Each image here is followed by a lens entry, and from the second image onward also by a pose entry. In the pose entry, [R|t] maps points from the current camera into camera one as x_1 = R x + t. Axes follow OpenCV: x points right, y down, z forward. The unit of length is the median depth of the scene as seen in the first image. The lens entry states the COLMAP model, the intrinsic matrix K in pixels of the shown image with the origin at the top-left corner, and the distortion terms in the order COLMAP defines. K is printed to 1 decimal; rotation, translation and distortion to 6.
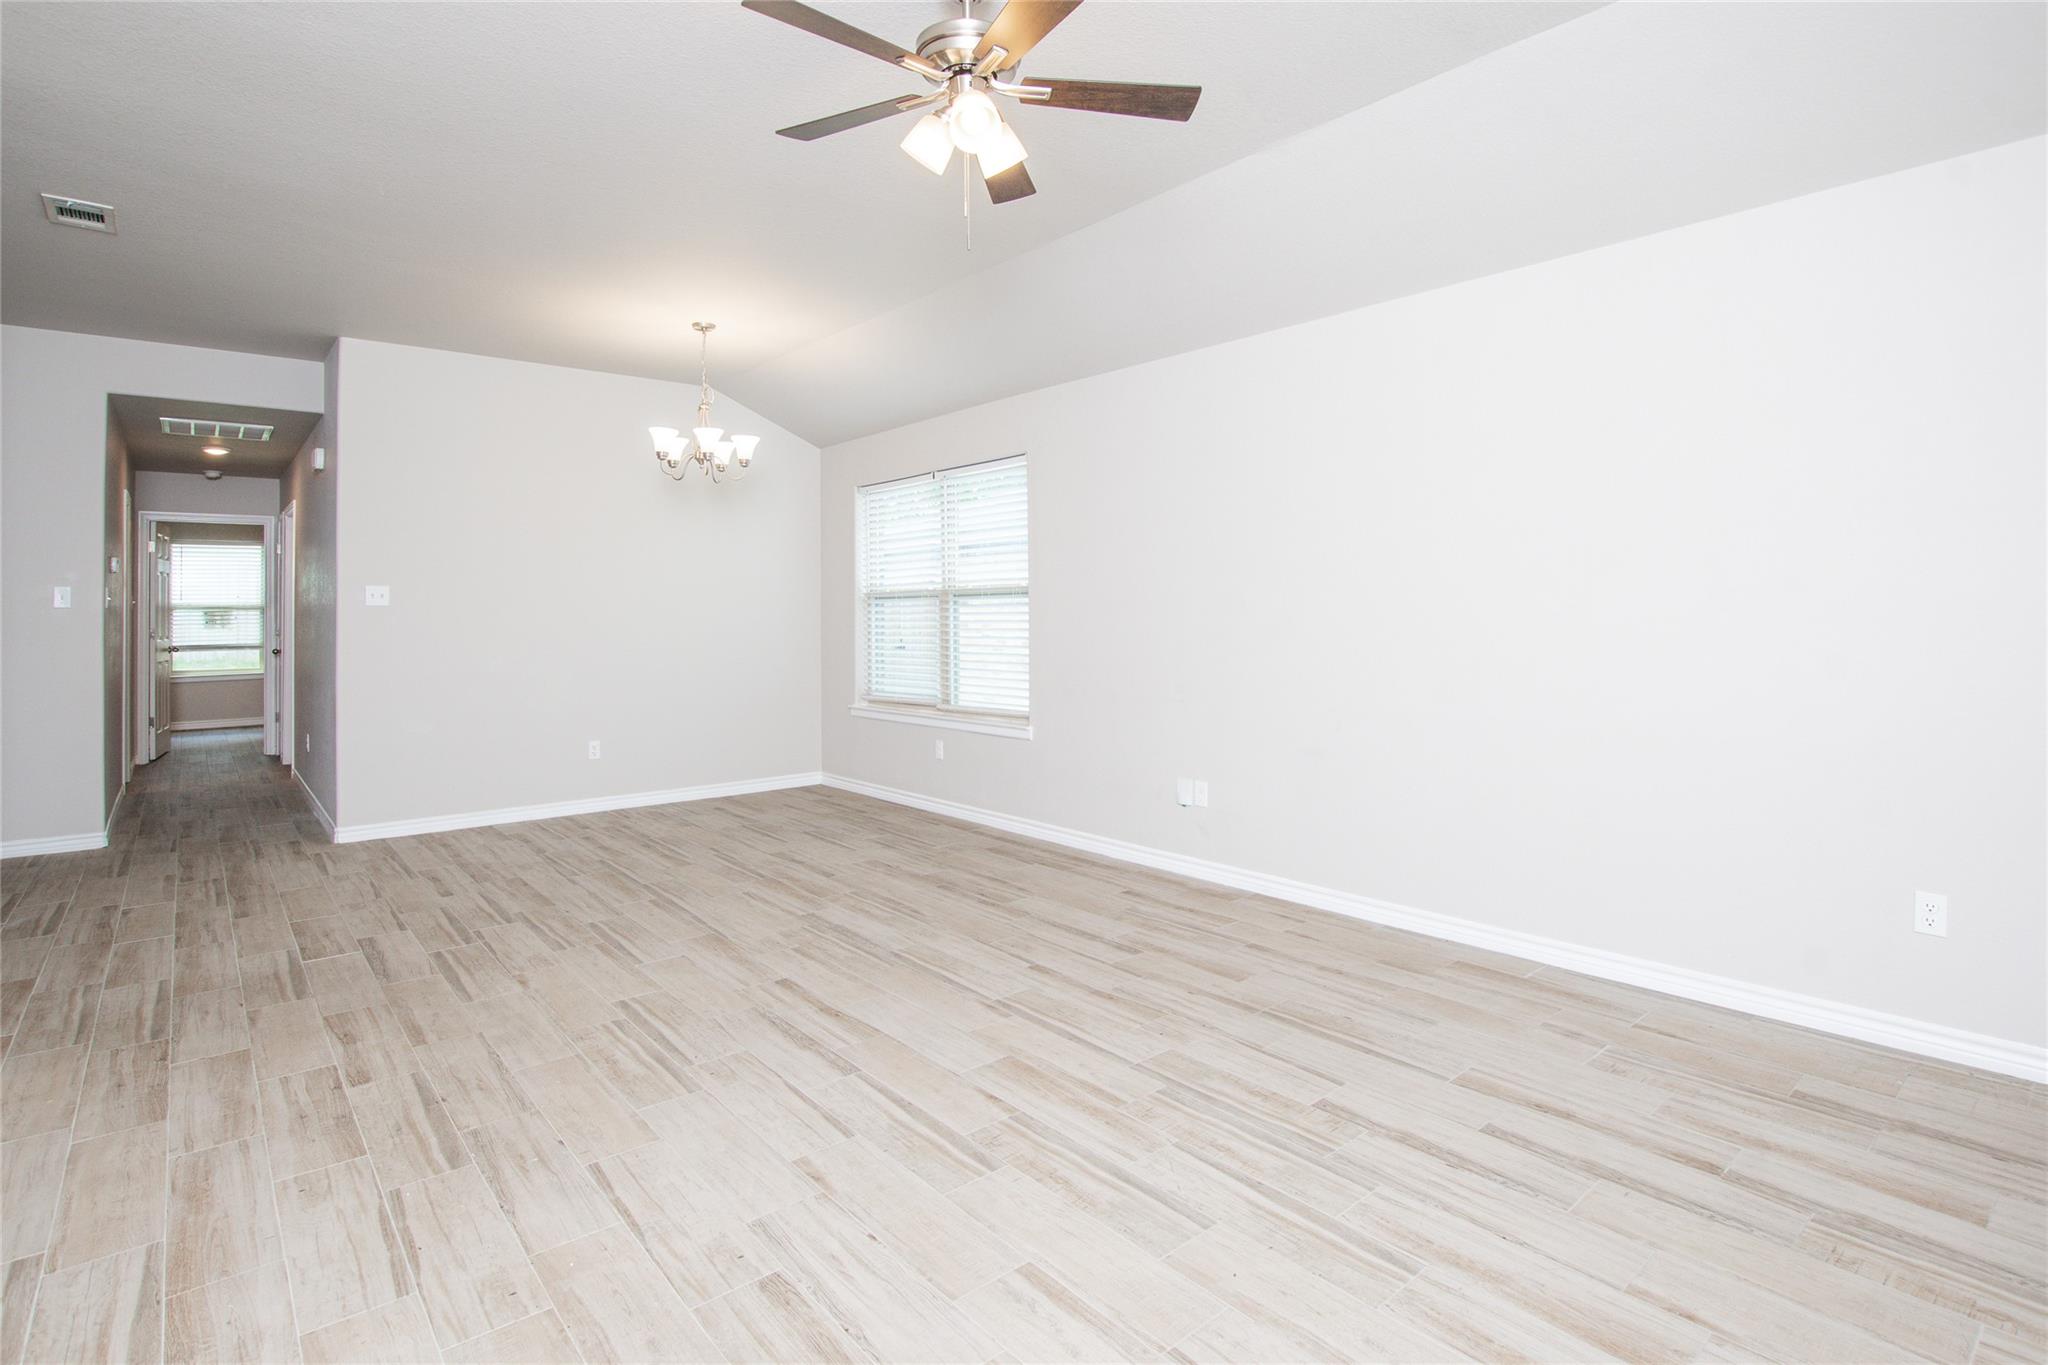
lens RADIAL K [[1011.2, 0, 1007.0], [0, 1011.2, 605.8], [0, 0, 1]] dist [-0.028872, 0.001946]
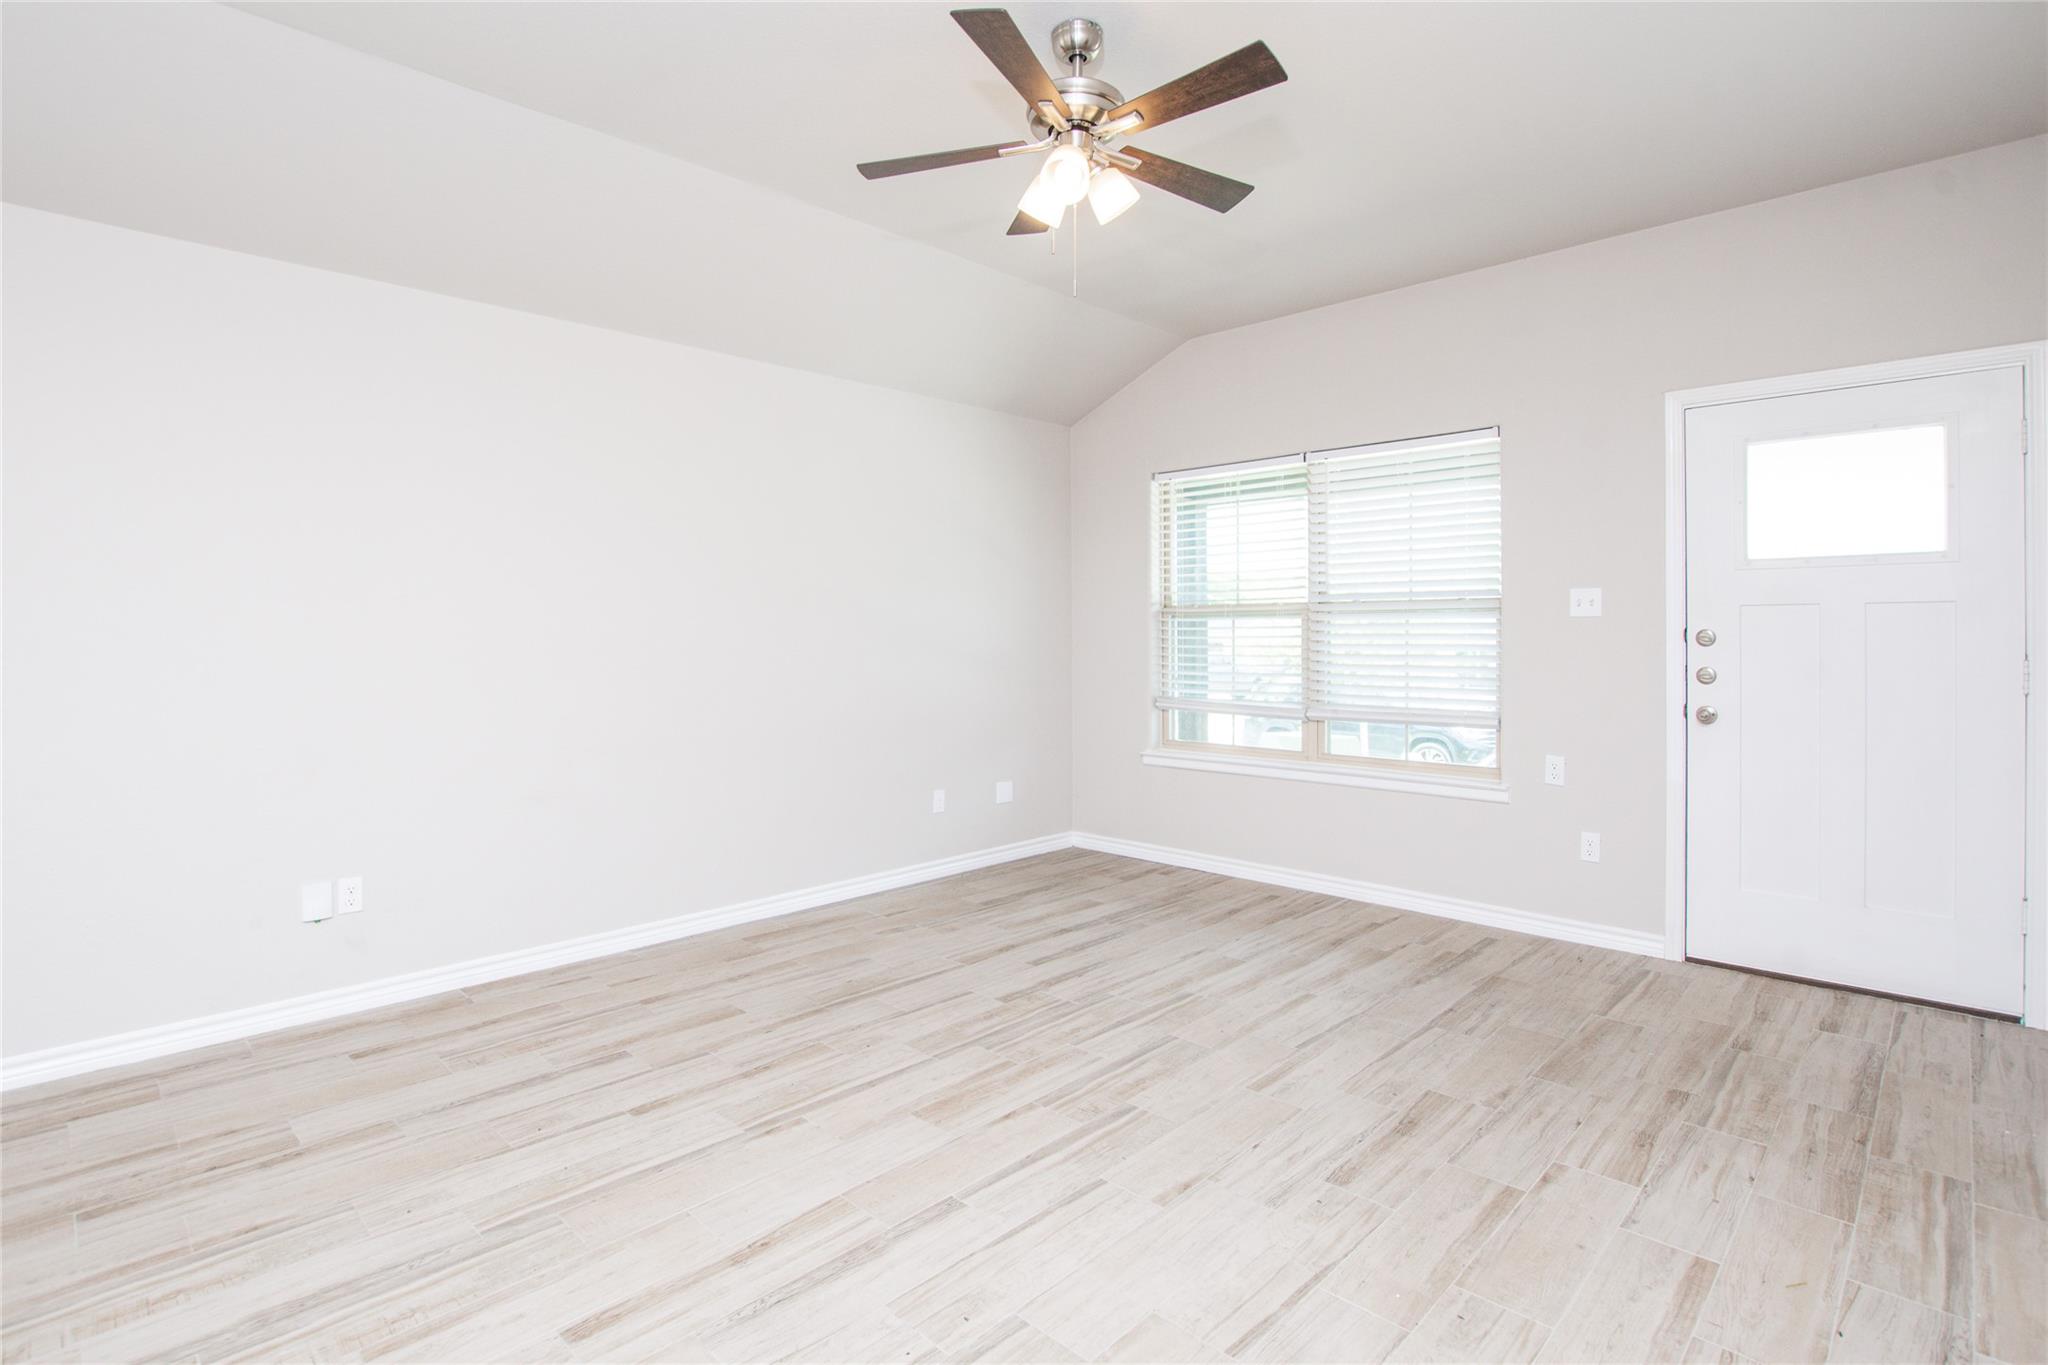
lens RADIAL K [[994.0, 0, 1031.3], [0, 994.0, 633.9], [0, 0, 1]] dist [-0.026755, 0.001273]
pose [[-0.107764, 0.008837, 0.994137, -0.978299], [-0.002417, 0.999955, -0.009151, 0.011247], [-0.994174, -0.003389, -0.107738, 1.048326]]
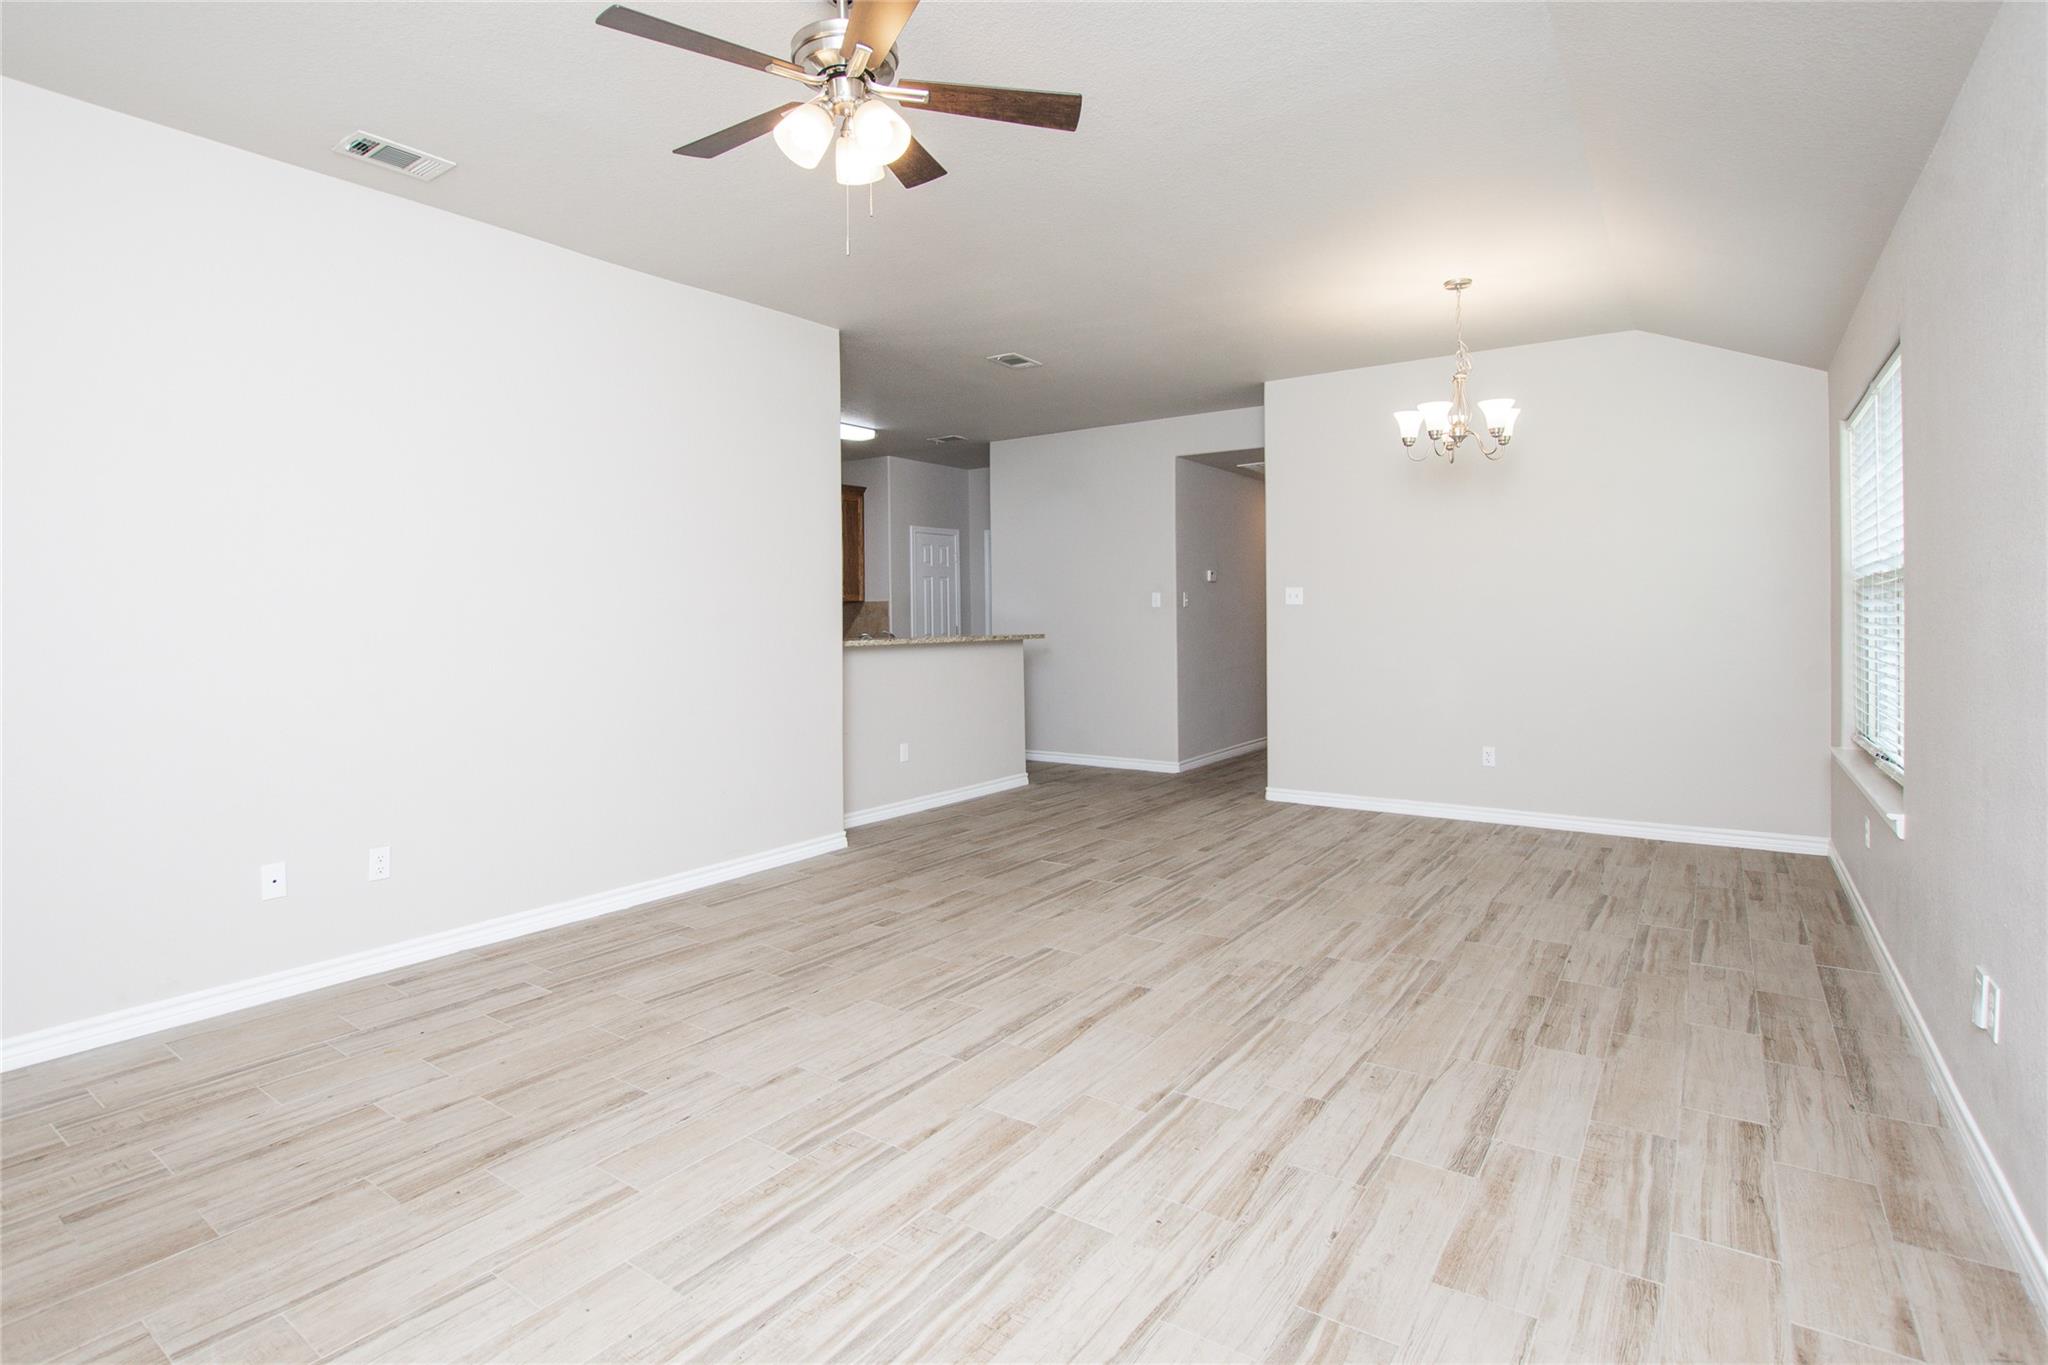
lens RADIAL K [[994.0, 0, 1031.3], [0, 994.0, 633.9], [0, 0, 1]] dist [-0.026755, 0.001273]
pose [[0.268336, 0.019936, -0.963119, 0.869514], [0.014578, 0.999587, 0.024752, -0.002840], [0.963215, -0.020682, 0.267935, 0.820220]]
